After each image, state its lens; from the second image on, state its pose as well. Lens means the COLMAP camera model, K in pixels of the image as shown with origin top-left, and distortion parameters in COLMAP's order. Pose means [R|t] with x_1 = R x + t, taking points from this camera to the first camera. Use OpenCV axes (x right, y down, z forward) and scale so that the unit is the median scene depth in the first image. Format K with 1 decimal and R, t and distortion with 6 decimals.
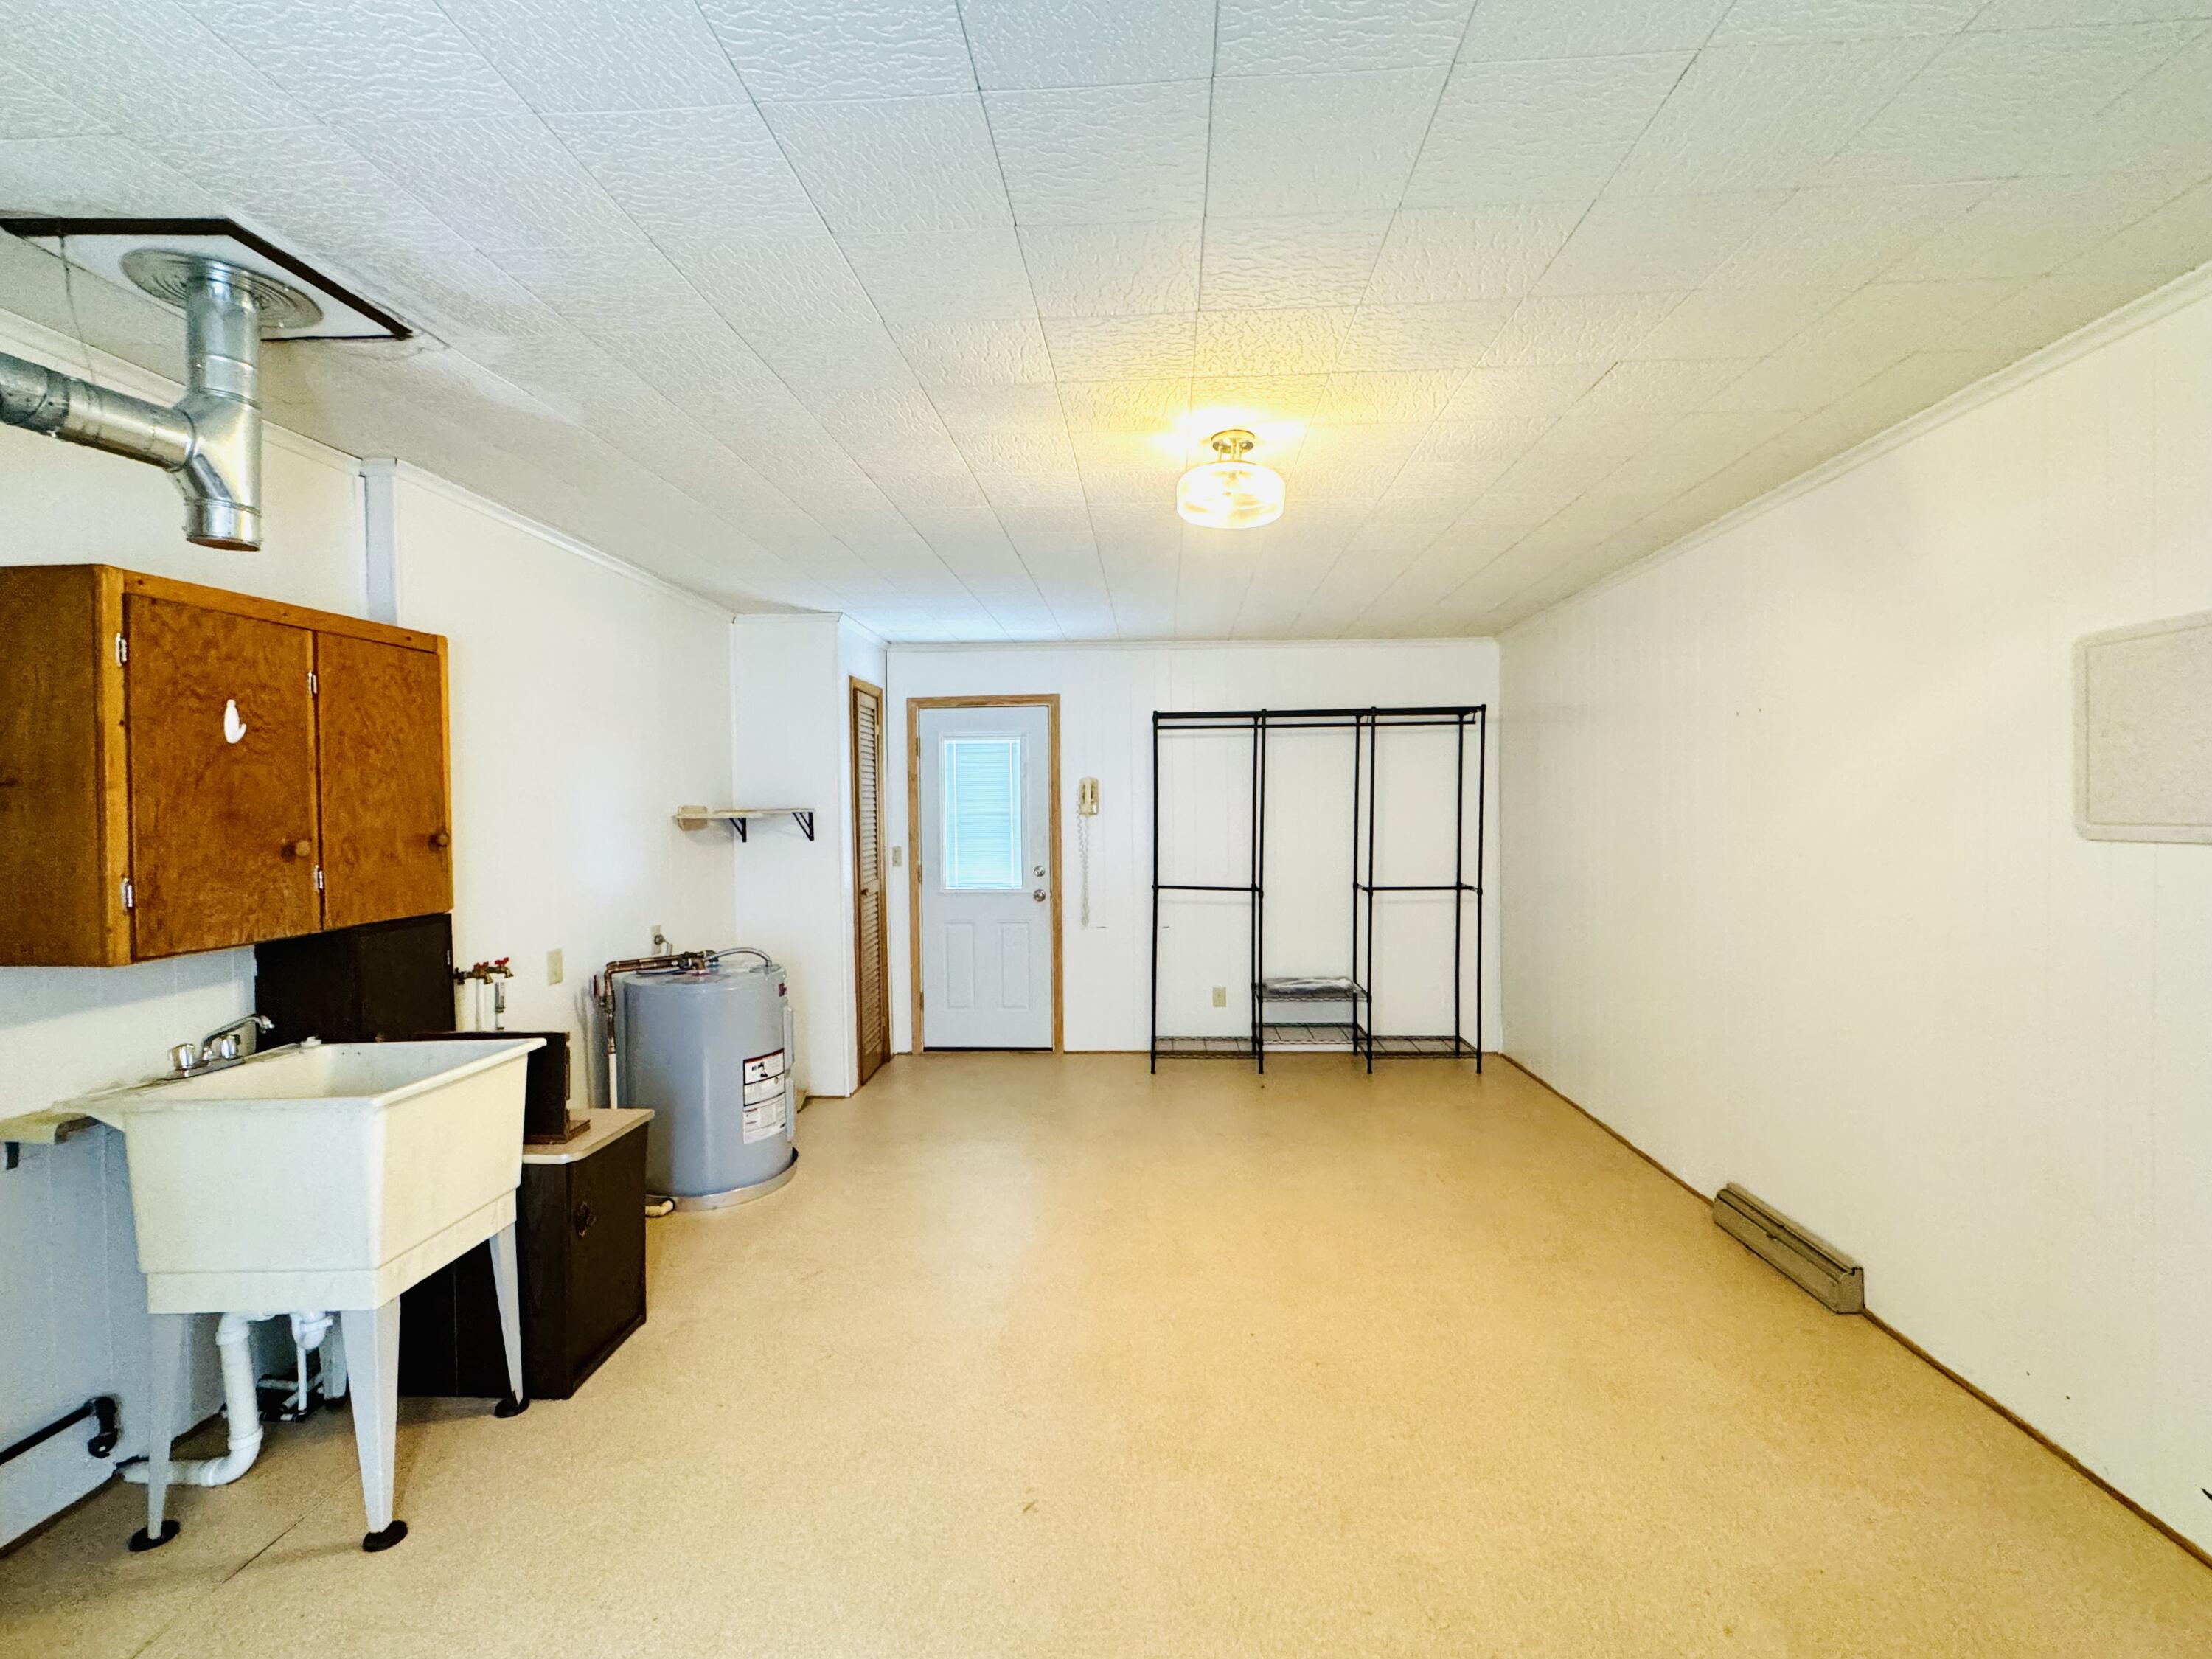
lens RADIAL K [[993.3, 0, 1103.0], [0, 993.3, 829.3], [0, 0, 1]] dist [0.003098, -0.001426]
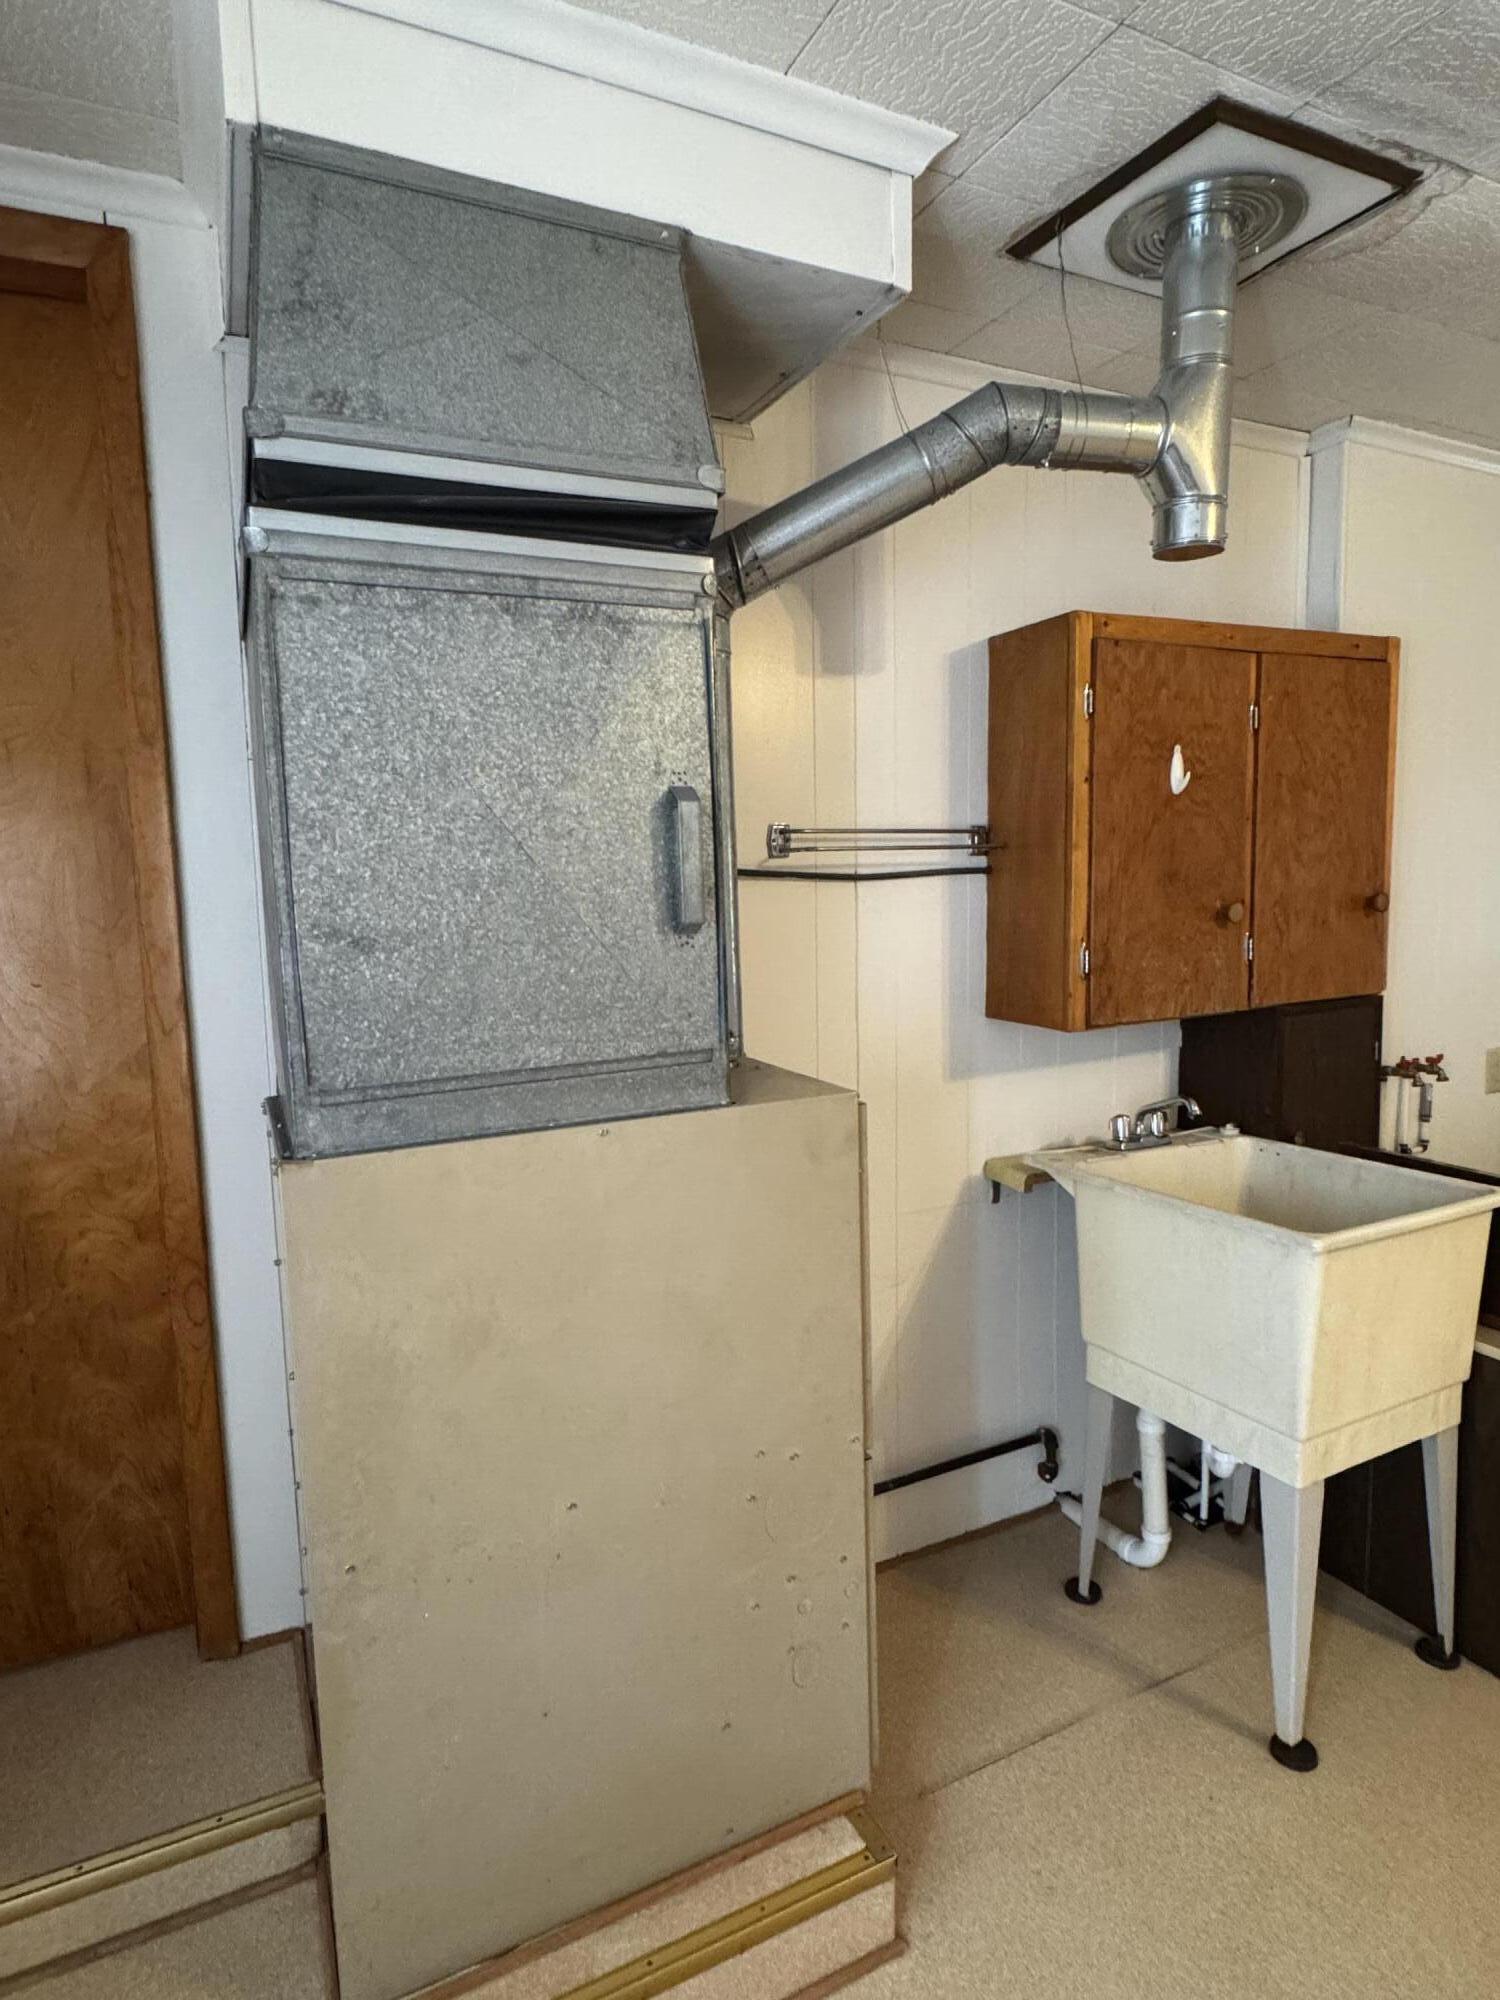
lens RADIAL K [[1097.0, 0, 748.7], [0, 1097.0, 996.0], [0, 0, 1]] dist [0.000409, -0.001985]
pose [[0.491716, 0.094855, -0.865573, -0.205897], [-0.000535, 0.994082, 0.108634, -0.013685], [0.870755, -0.052954, 0.488857, 0.184708]]
